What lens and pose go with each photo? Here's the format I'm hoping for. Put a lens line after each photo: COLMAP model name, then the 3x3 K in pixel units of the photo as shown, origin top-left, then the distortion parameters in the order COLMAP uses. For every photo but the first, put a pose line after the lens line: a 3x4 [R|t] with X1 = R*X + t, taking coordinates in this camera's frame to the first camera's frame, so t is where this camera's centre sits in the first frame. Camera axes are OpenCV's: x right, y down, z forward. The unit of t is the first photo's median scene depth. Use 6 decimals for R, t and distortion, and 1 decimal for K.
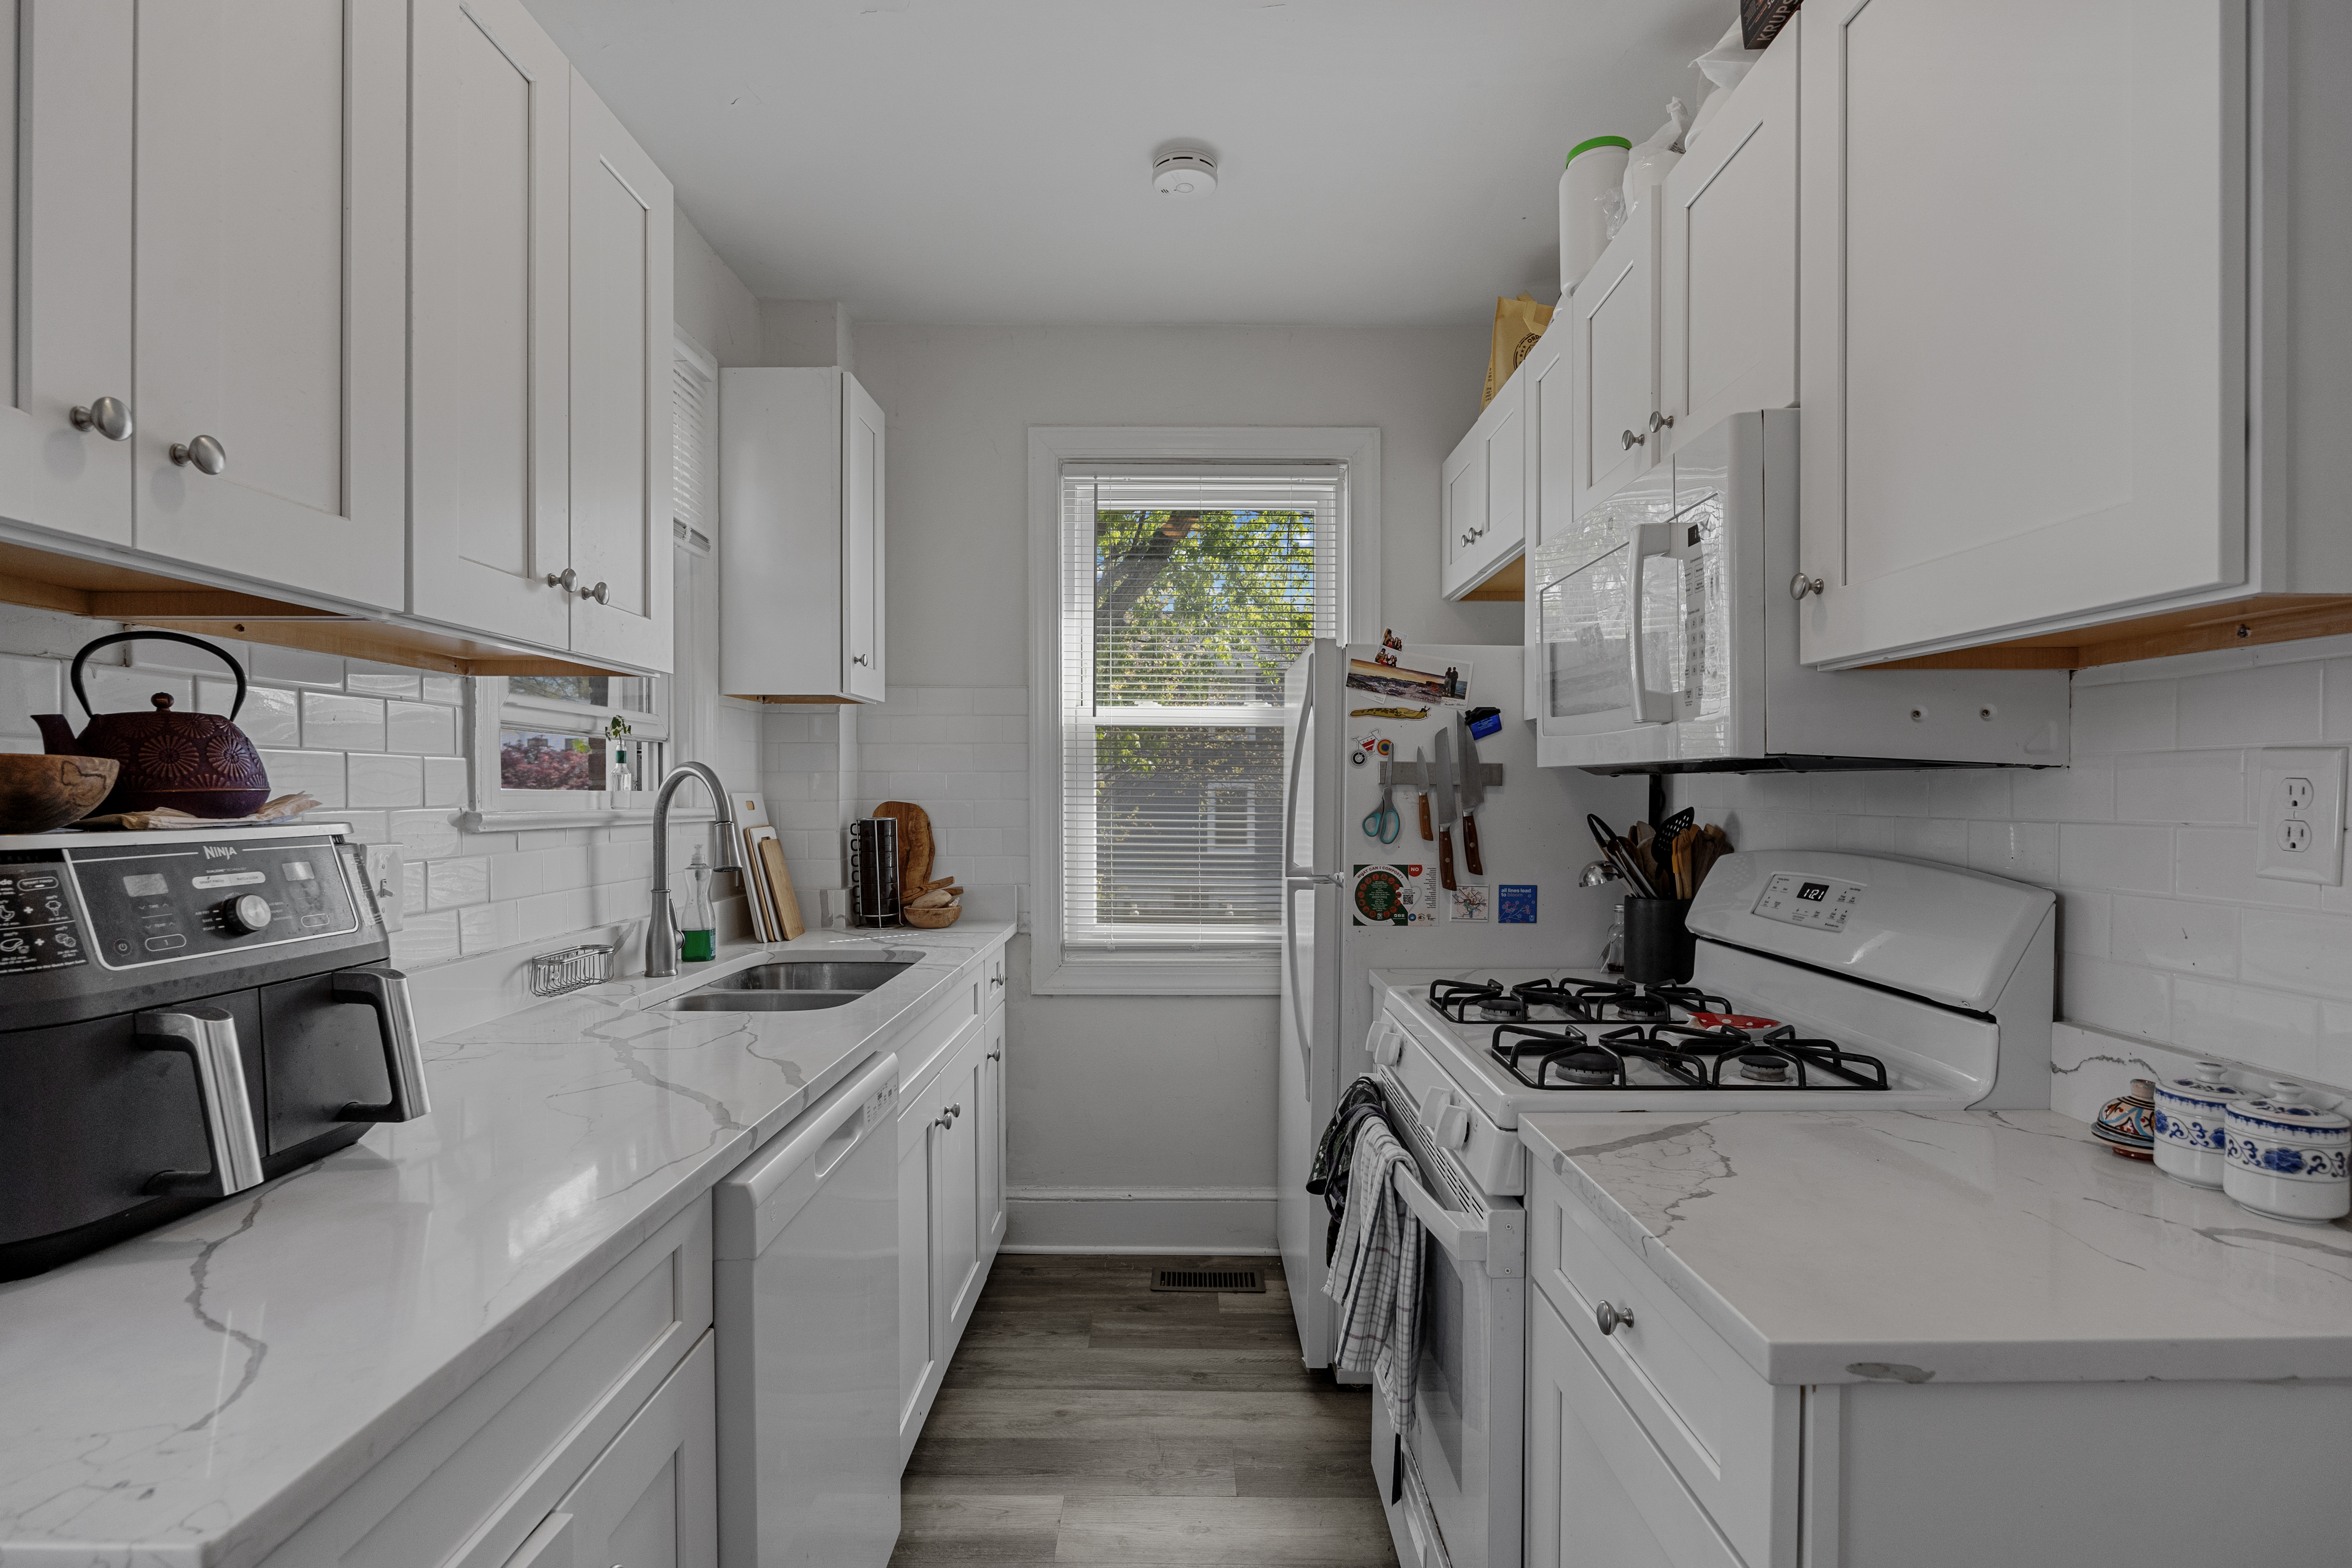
lens RADIAL K [[1141.4, 0, 1184.8], [0, 1141.4, 813.2], [0, 0, 1]] dist [-0.011273, -0.000006]
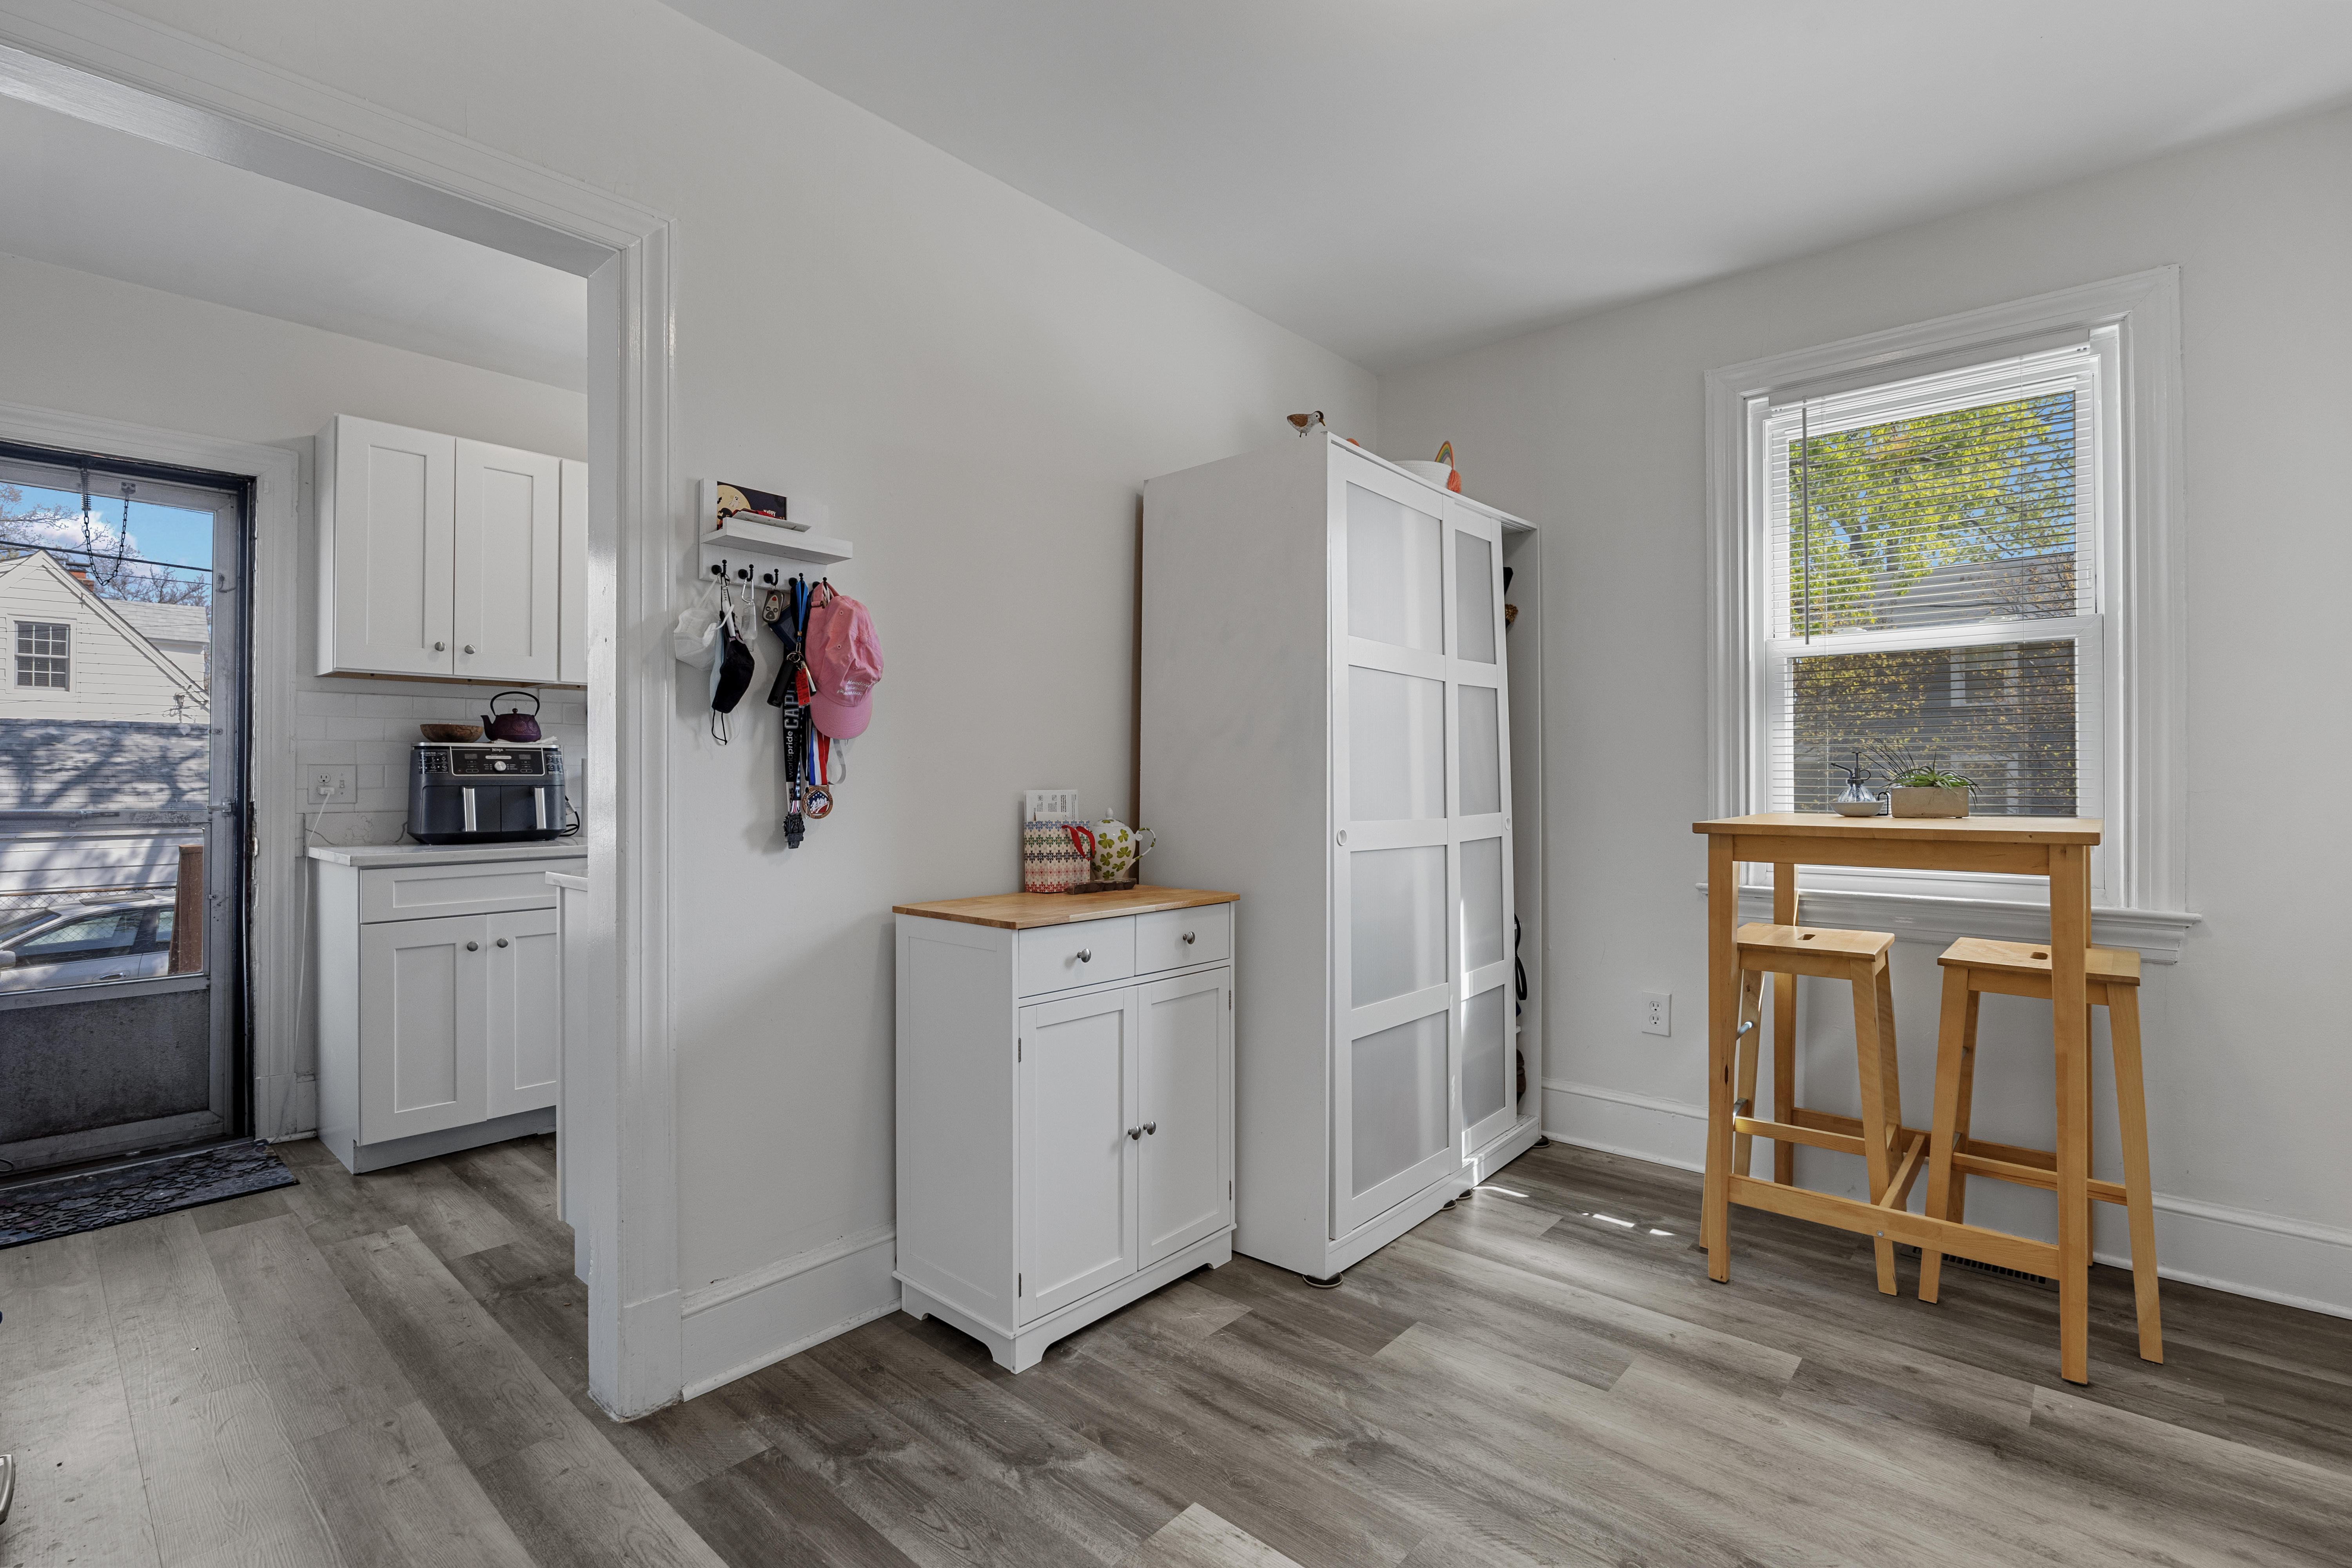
lens RADIAL K [[1070.6, 0, 1140.9], [0, 1070.6, 767.7], [0, 0, 1]] dist [0.000079, 0.000126]
pose [[0.727045, -0.007955, -0.686544, 1.318425], [-0.010754, 0.999678, -0.022971, 0.063475], [0.686506, 0.024084, 0.726725, -0.048894]]
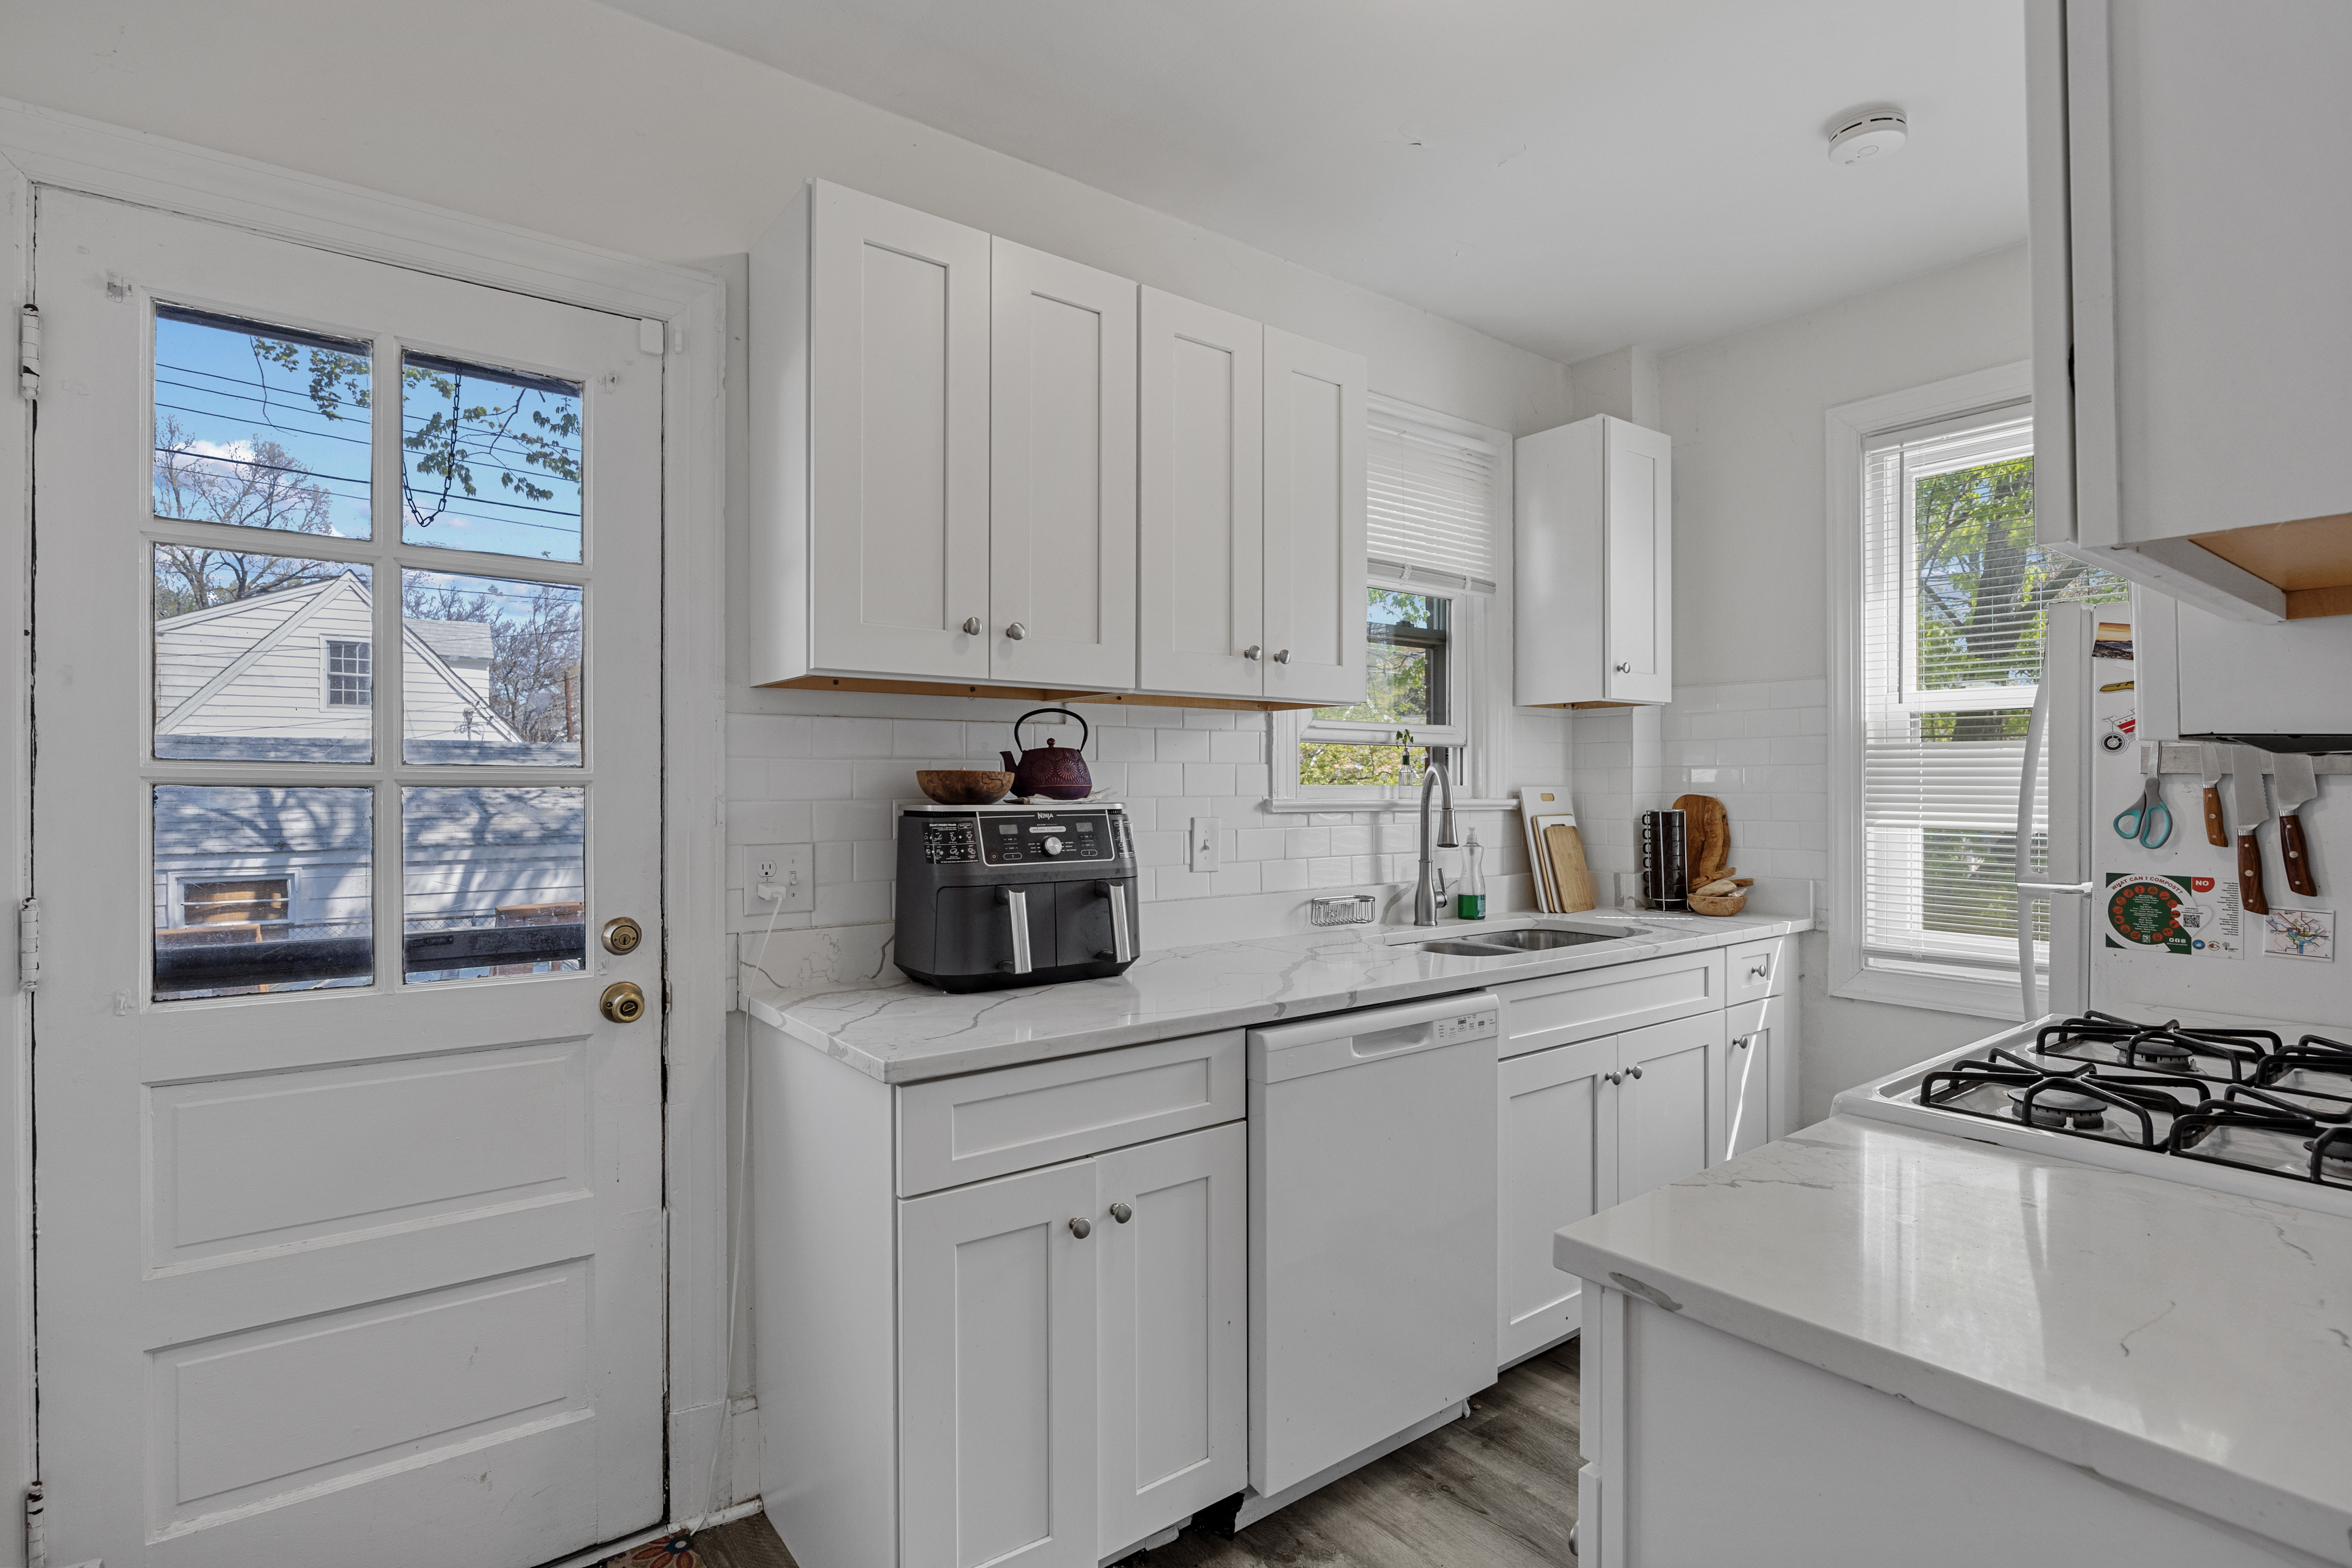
lens RADIAL K [[1141.9, 0, 1176.0], [0, 1141.9, 784.0], [0, 0, 1]] dist [-0.009758, 0.000339]
pose [[0.599506, -0.004016, -0.800360, 0.401133], [-0.012225, 0.999825, -0.014174, 0.001211], [0.800277, 0.018282, 0.599352, -0.024126]]
